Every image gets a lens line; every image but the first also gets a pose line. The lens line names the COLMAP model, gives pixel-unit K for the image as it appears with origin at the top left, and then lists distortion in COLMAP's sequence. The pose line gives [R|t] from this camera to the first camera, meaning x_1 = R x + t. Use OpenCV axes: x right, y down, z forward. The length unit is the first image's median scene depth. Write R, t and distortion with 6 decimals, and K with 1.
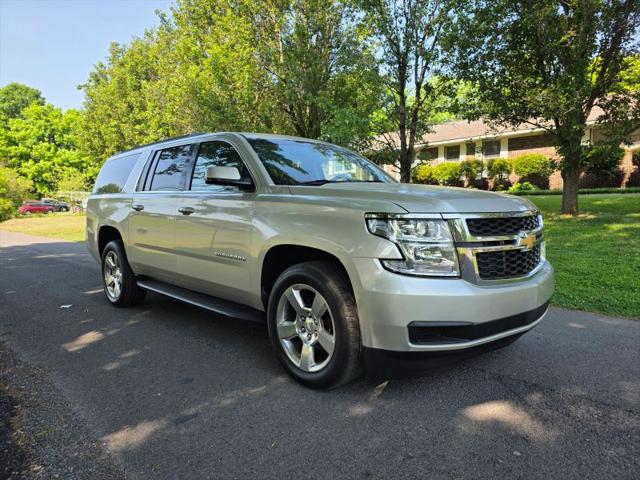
lens RADIAL K [[424.5, 0, 319.2], [0, 424.5, 241.2], [0, 0, 1]] dist [0.048573, -0.030136]
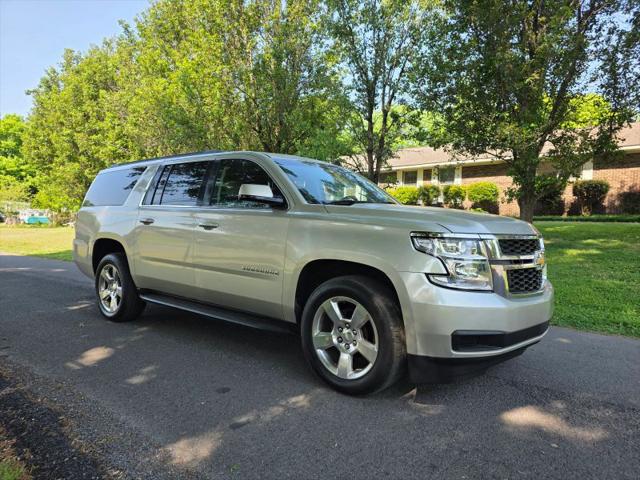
lens RADIAL K [[424.5, 0, 324.6], [0, 424.5, 243.0], [0, 0, 1]] dist [0.048573, -0.030136]
pose [[0.993500, 0.023981, 0.111276, -0.098842], [-0.019378, 0.998918, -0.042270, 0.005647], [-0.112170, 0.039839, 0.992890, -0.030494]]
